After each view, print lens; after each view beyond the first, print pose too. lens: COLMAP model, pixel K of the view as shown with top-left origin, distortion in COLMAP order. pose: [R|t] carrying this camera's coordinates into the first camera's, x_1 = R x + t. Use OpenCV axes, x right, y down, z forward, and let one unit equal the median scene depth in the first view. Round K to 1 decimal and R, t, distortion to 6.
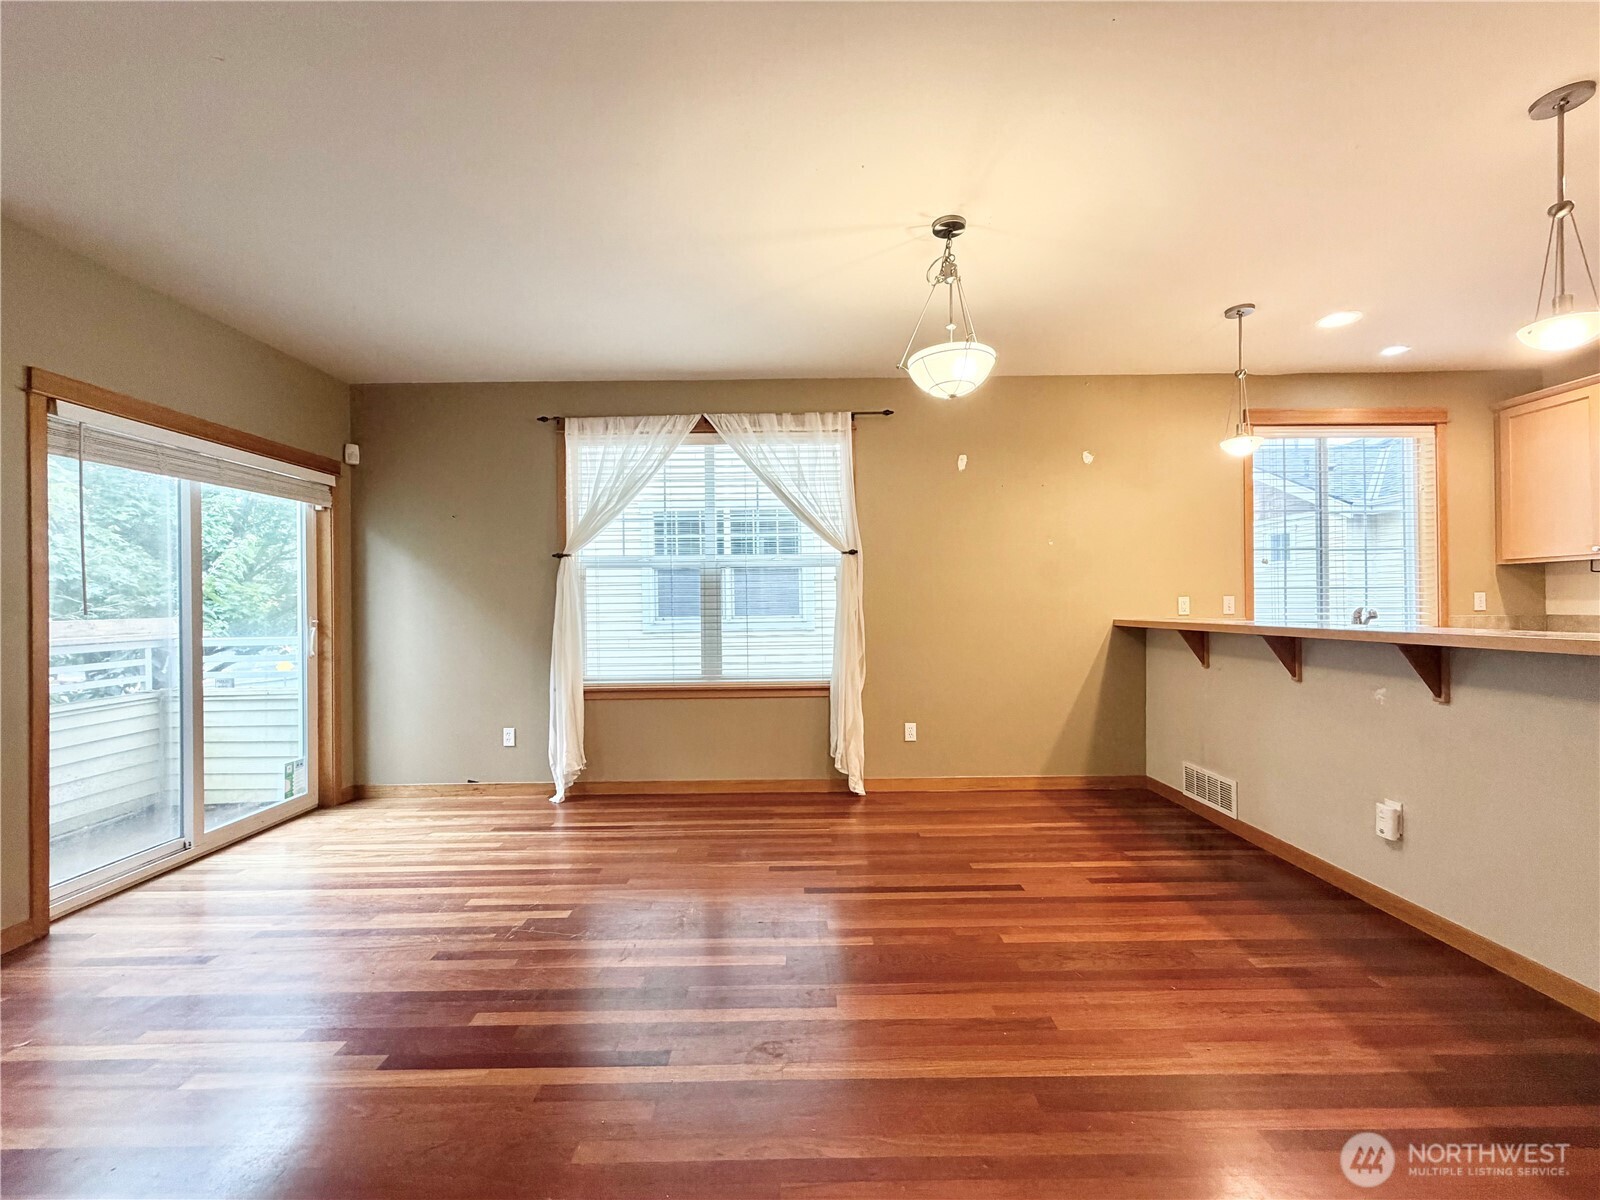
lens RADIAL K [[639.7, 0, 799.1], [0, 639.7, 601.7], [0, 0, 1]] dist [0.000974, -0.000139]
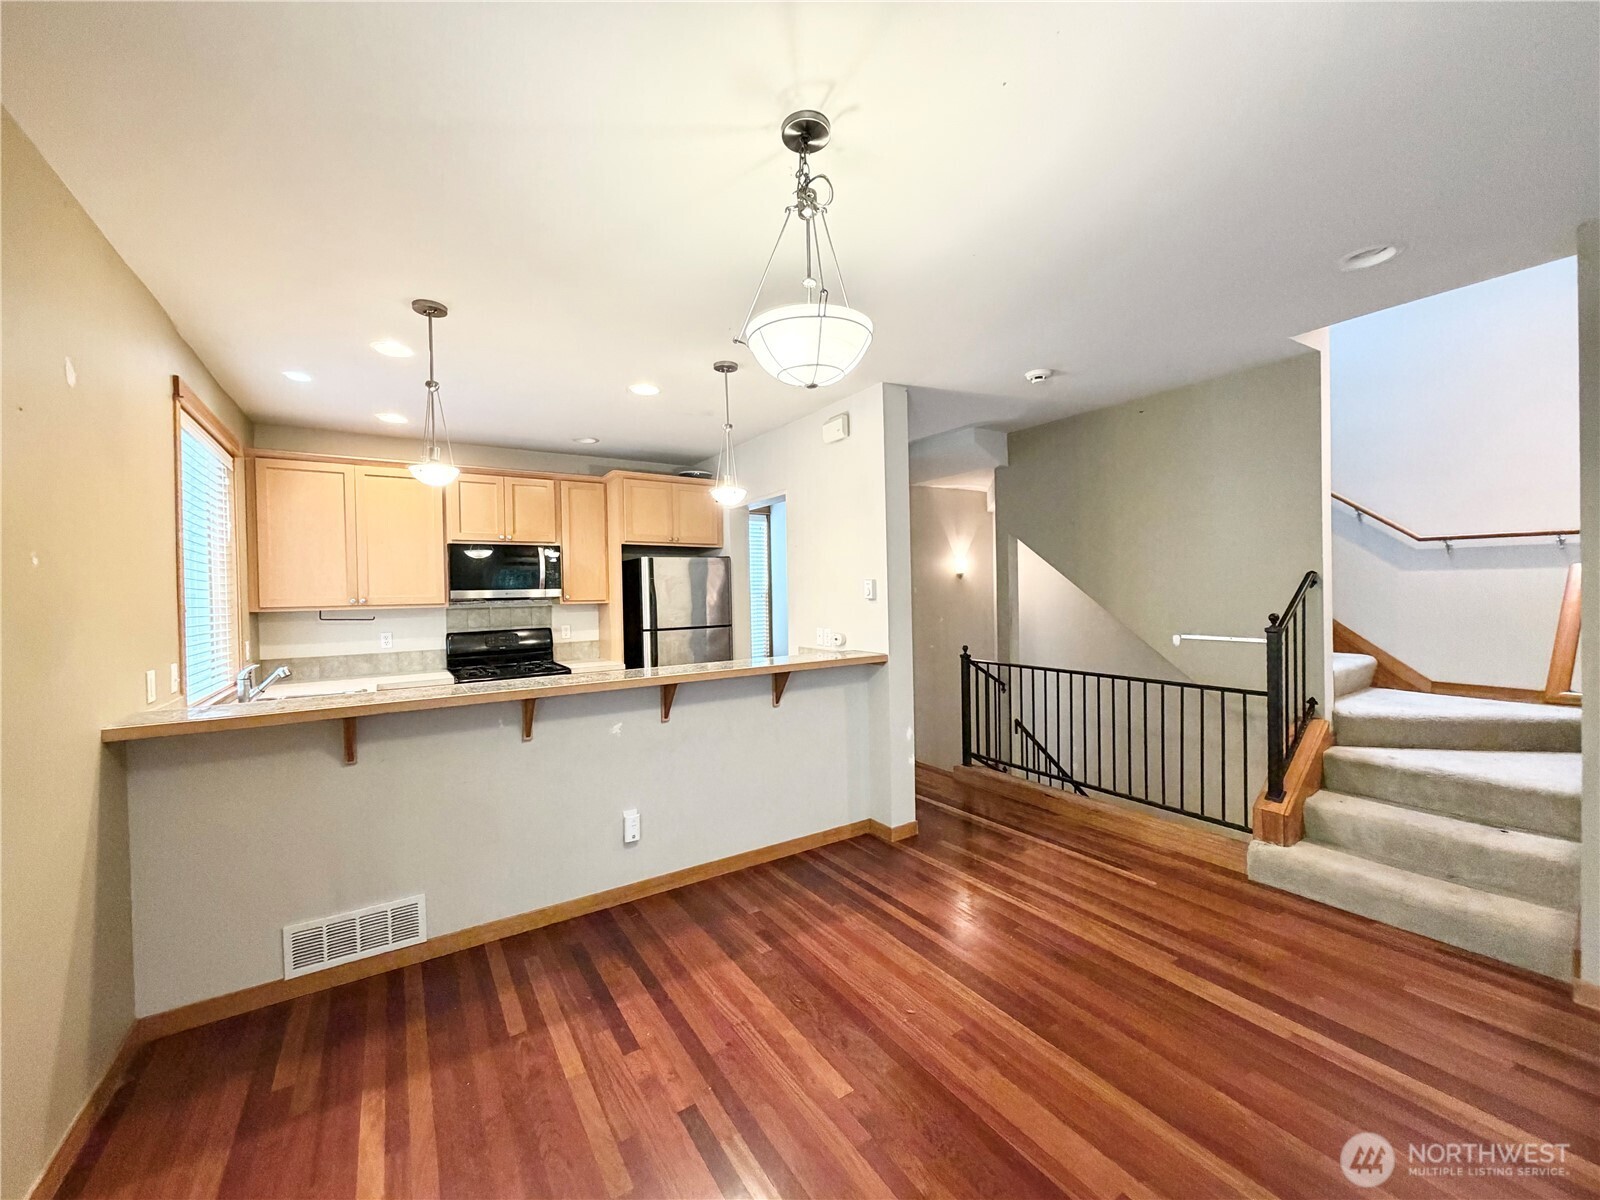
lens RADIAL K [[638.0, 0, 800.0], [0, 638.0, 600.0], [0, 0, 1]] dist [0.000110, 0.000075]
pose [[-0.539678, 0.010336, 0.841808, -0.206749], [0.023104, 0.999730, 0.002536, -0.063616], [-0.841554, 0.020818, -0.539771, 0.890653]]
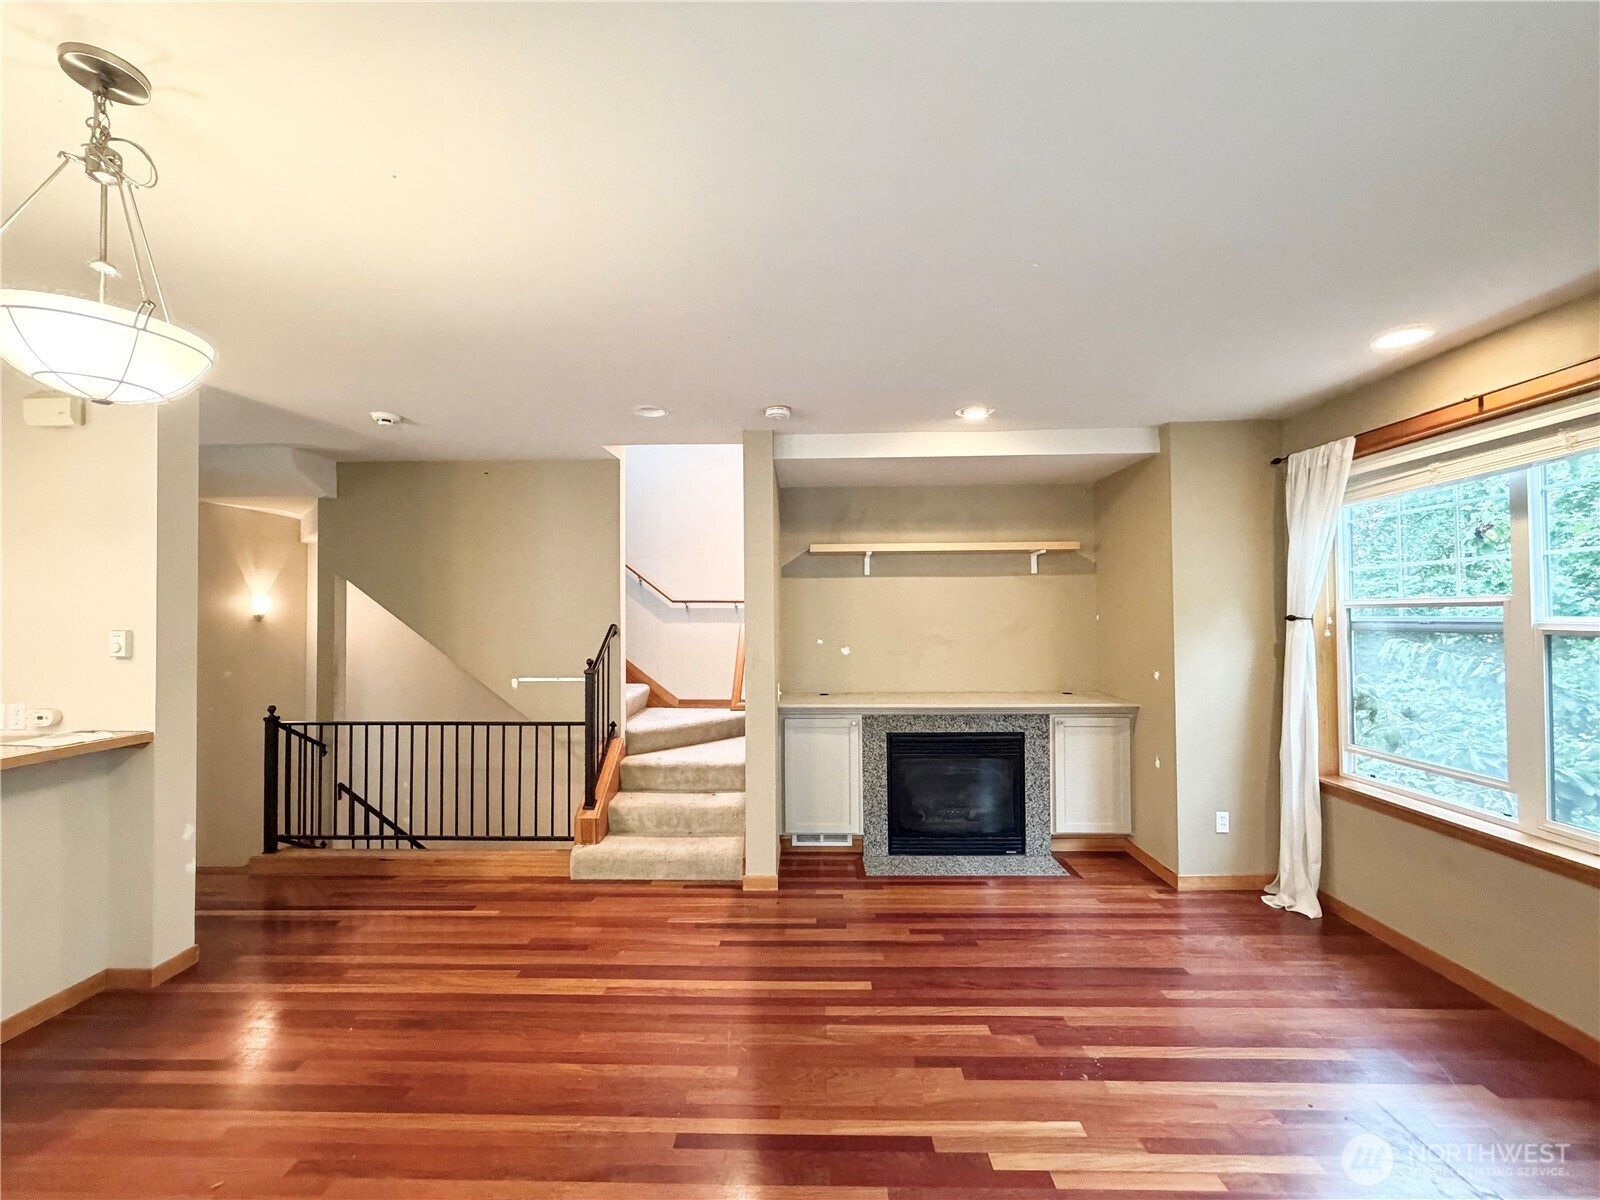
lens RADIAL K [[639.7, 0, 799.1], [0, 639.7, 601.7], [0, 0, 1]] dist [0.000974, -0.000139]
pose [[-0.999472, 0.020109, 0.025536, -0.211479], [0.019476, 0.999503, -0.024800, -0.090102], [-0.026022, -0.024290, -0.999366, 0.964396]]
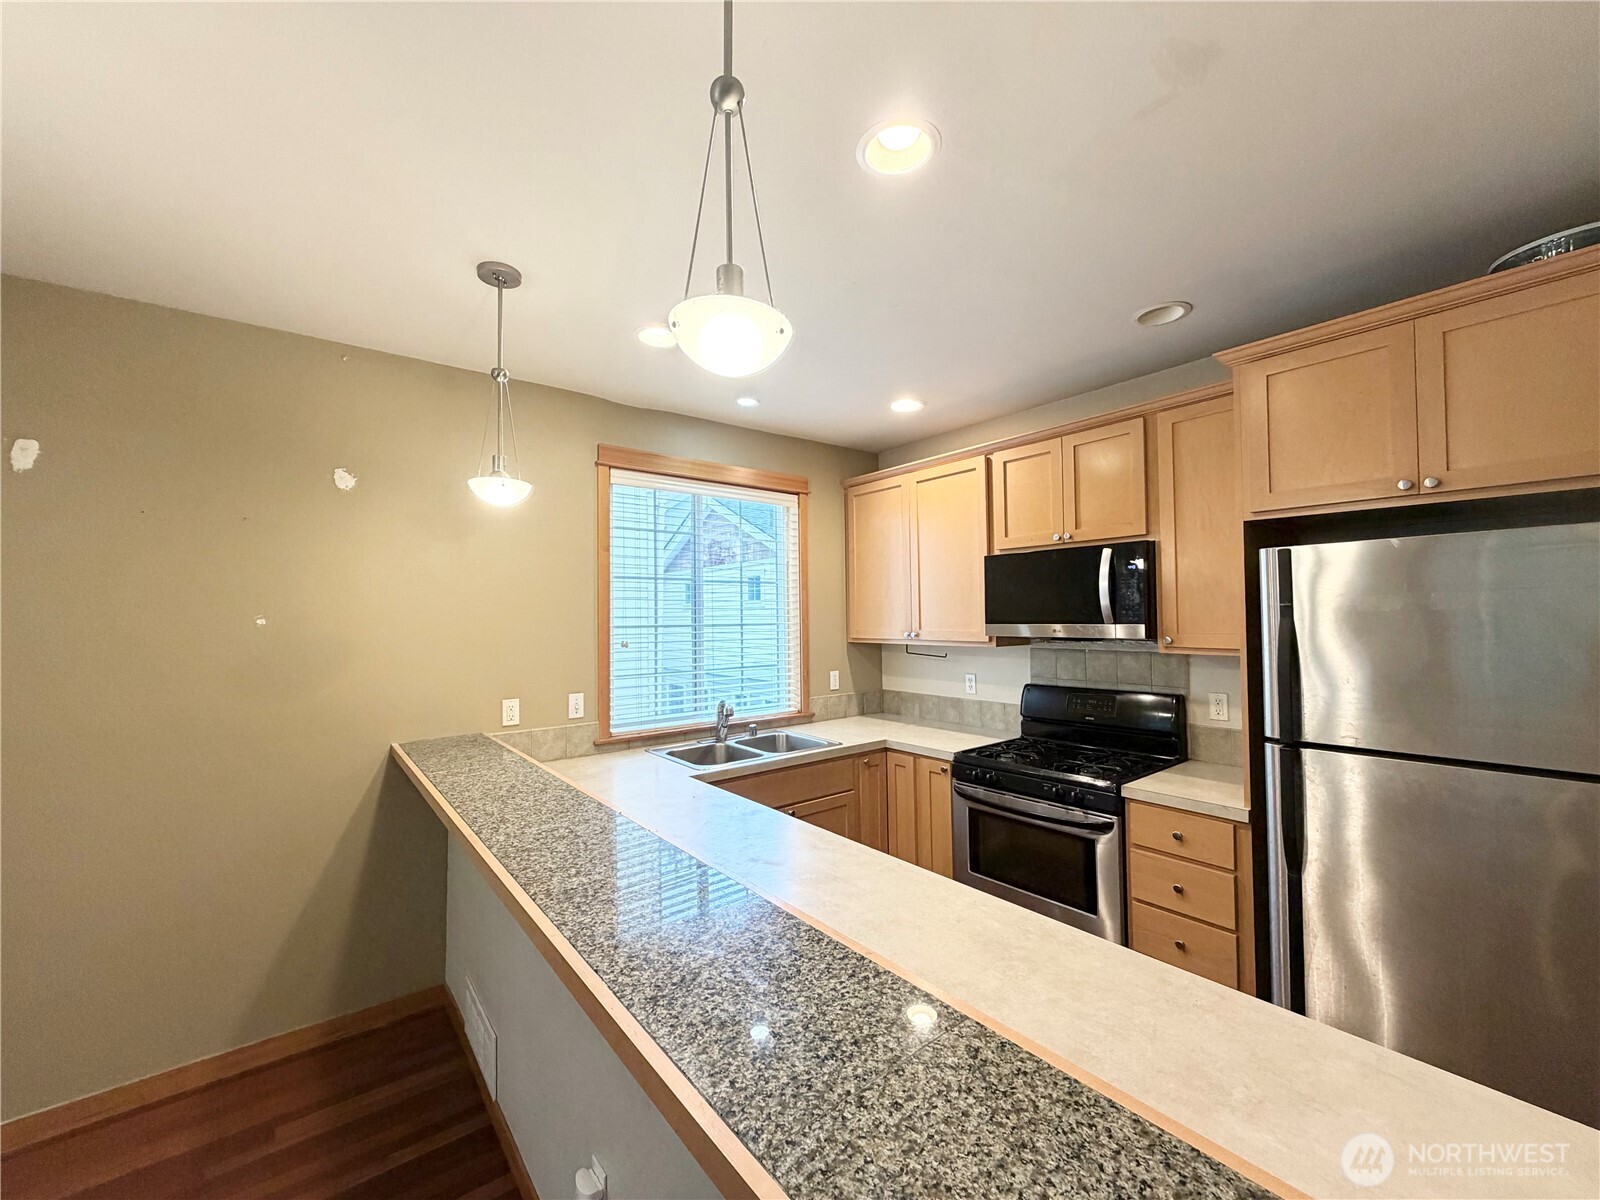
lens RADIAL K [[639.7, 0, 799.1], [0, 639.7, 601.7], [0, 0, 1]] dist [0.000974, -0.000139]
pose [[0.788312, 0.015015, 0.615092, 0.458195], [0.002865, 0.999602, -0.028073, -0.100139], [-0.615269, 0.023893, 0.787955, 0.288518]]
